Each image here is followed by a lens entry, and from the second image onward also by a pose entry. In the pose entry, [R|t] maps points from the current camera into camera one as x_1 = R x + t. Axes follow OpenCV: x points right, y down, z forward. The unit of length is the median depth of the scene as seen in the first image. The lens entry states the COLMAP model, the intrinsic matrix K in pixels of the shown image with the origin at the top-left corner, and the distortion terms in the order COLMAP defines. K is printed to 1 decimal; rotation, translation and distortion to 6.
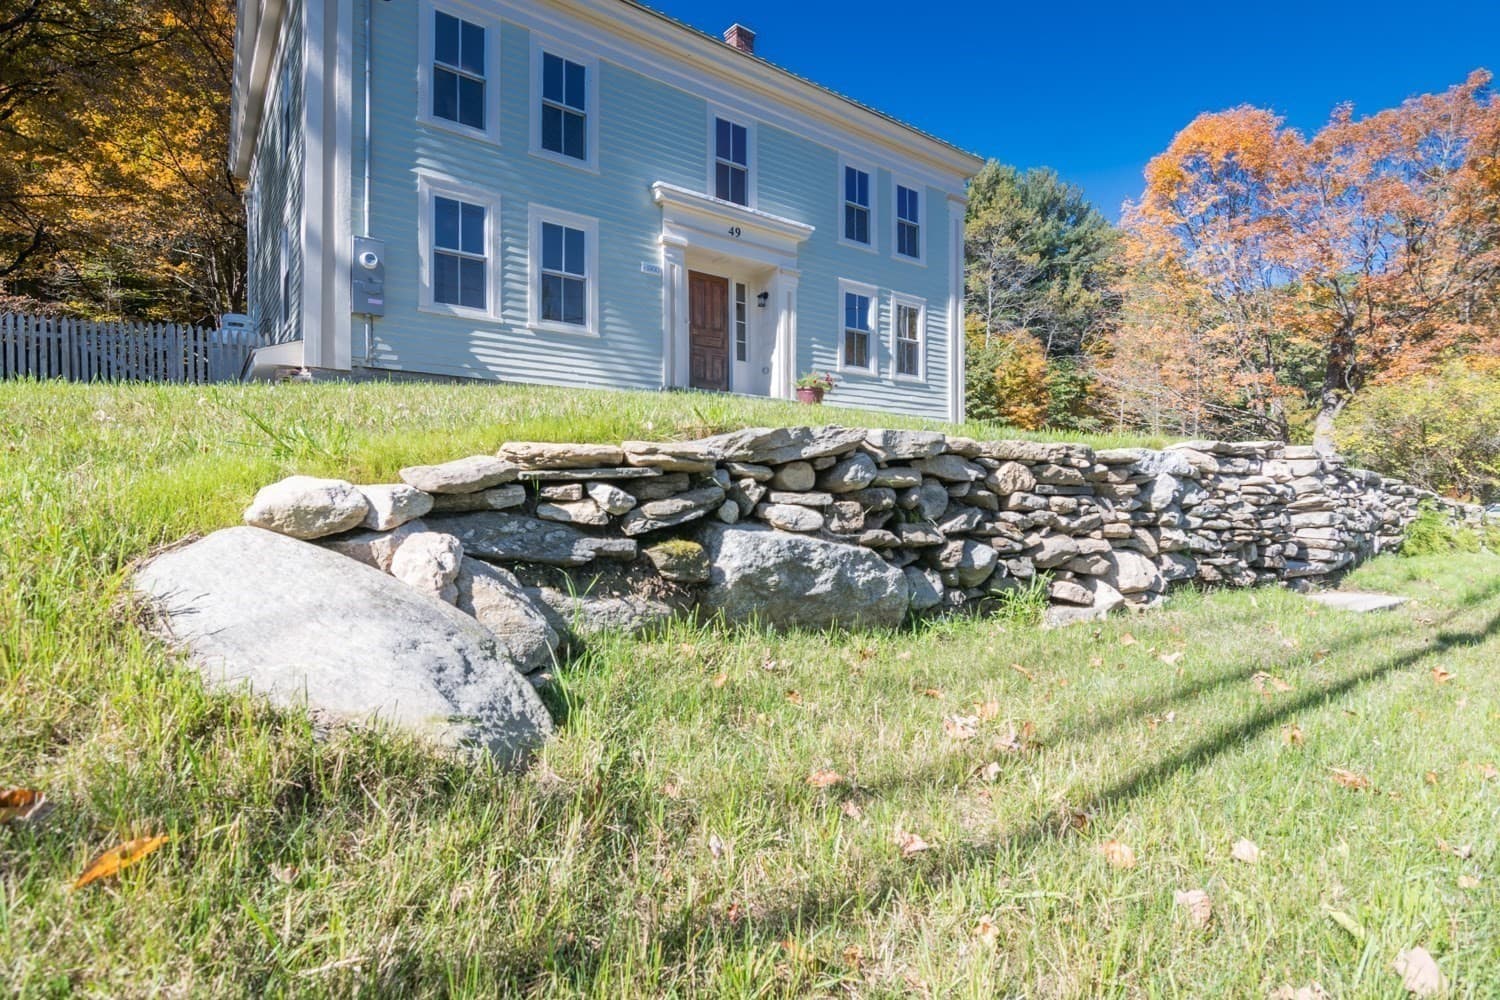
lens RADIAL K [[757.1, 0, 750.0], [0, 757.1, 500.0], [0, 0, 1]] dist [-0.016387, 0.000108]
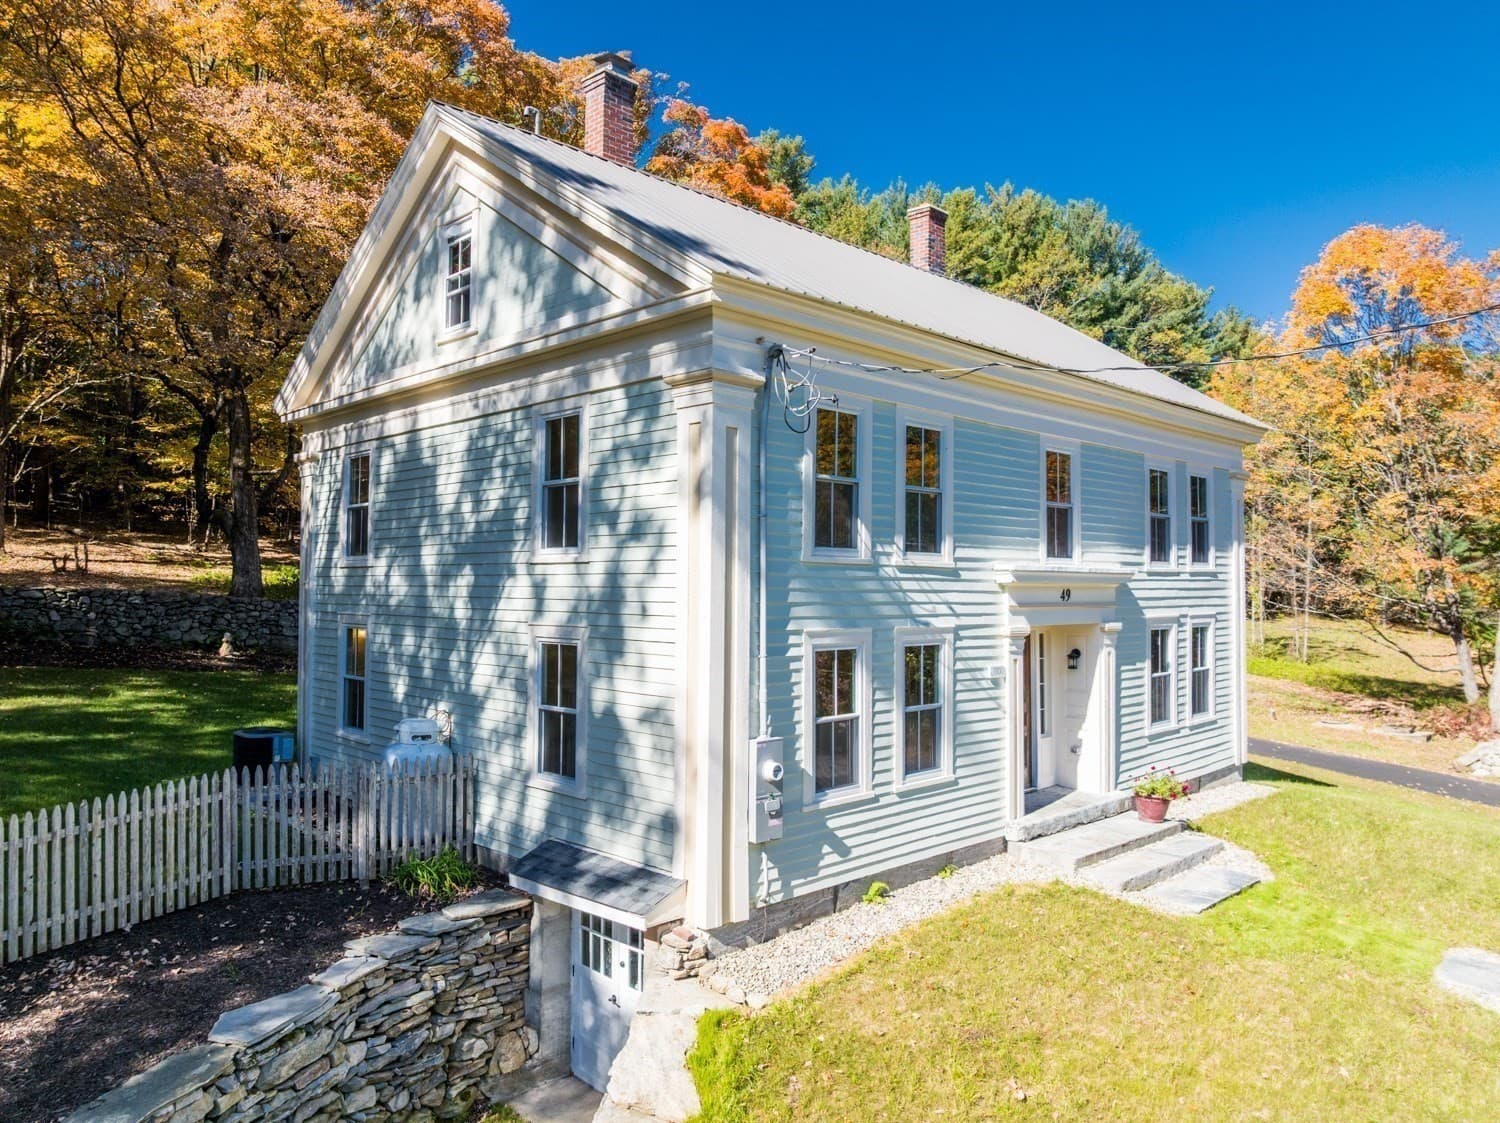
lens RADIAL K [[1057.1, 0, 750.0], [0, 1057.1, 561.5], [0, 0, 1]] dist [-0.055769, 0.030833]
pose [[0.994029, 0.008397, 0.108789, -0.531688], [-0.005819, 0.999695, -0.023998, -0.416023], [-0.108957, 0.023222, 0.993775, -0.049278]]
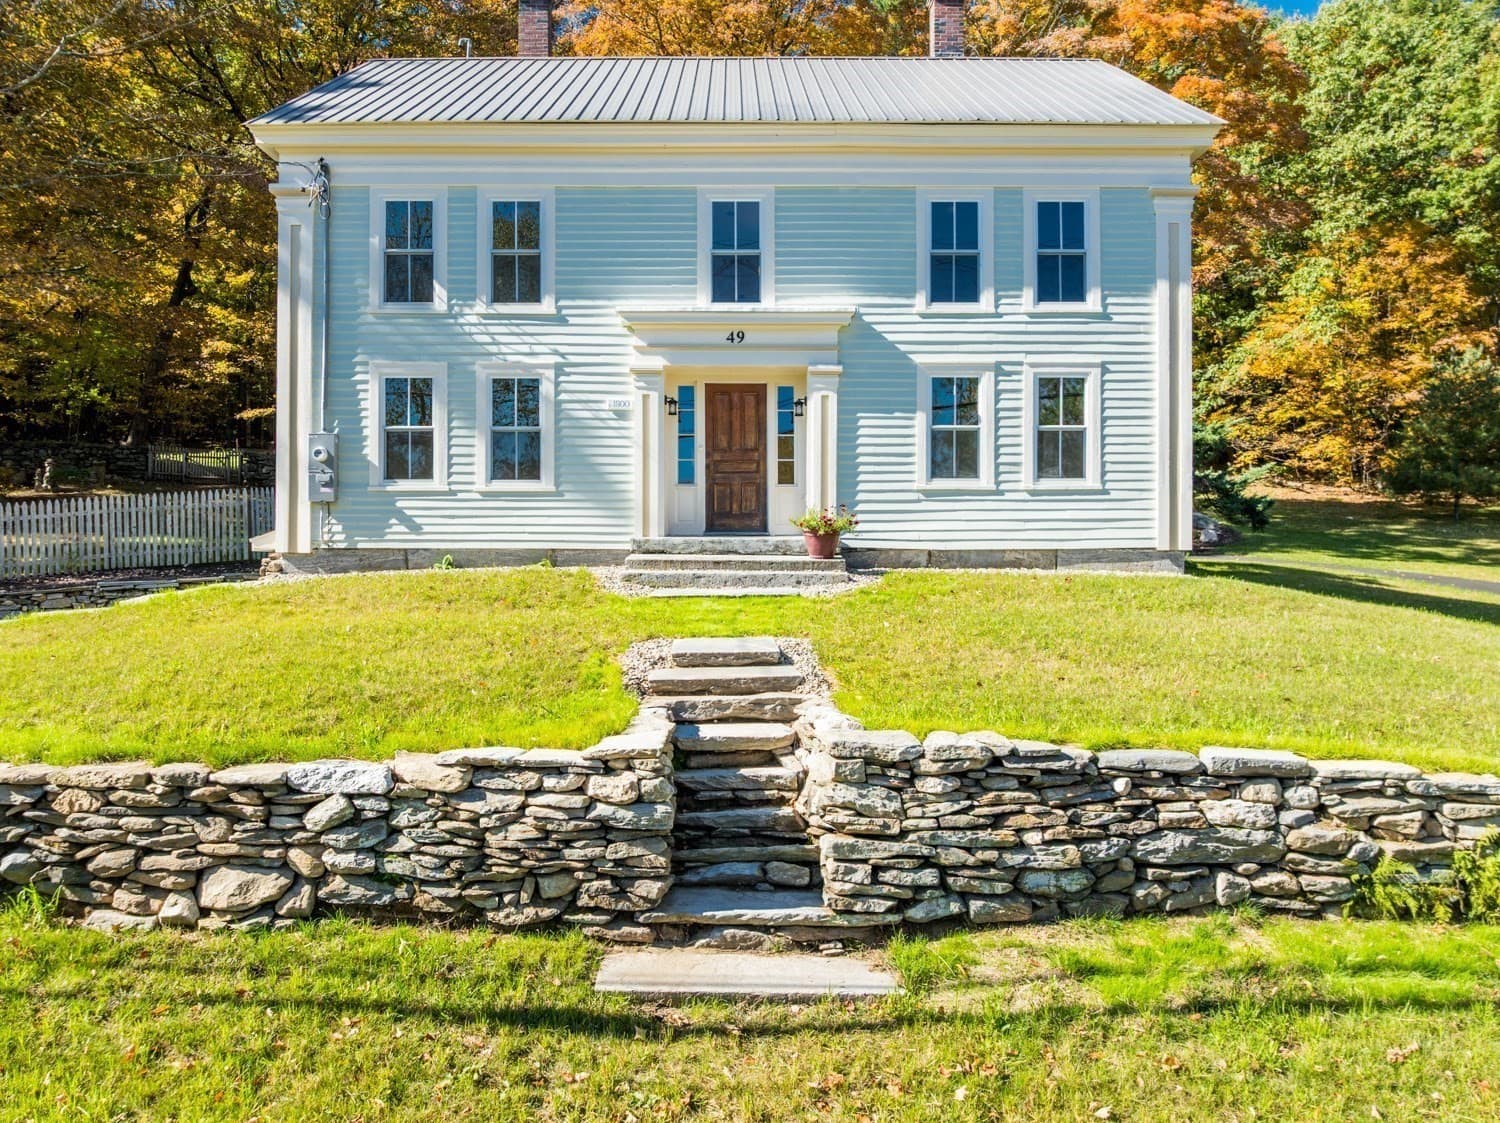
lens RADIAL K [[1057.1, 0, 750.0], [0, 1057.1, 561.5], [0, 0, 1]] dist [-0.055769, 0.030833]
pose [[0.798019, 0.012915, -0.602494, 0.782781], [0.000826, 0.999746, 0.022525, -0.159423], [0.602632, -0.018473, 0.797806, 0.112578]]
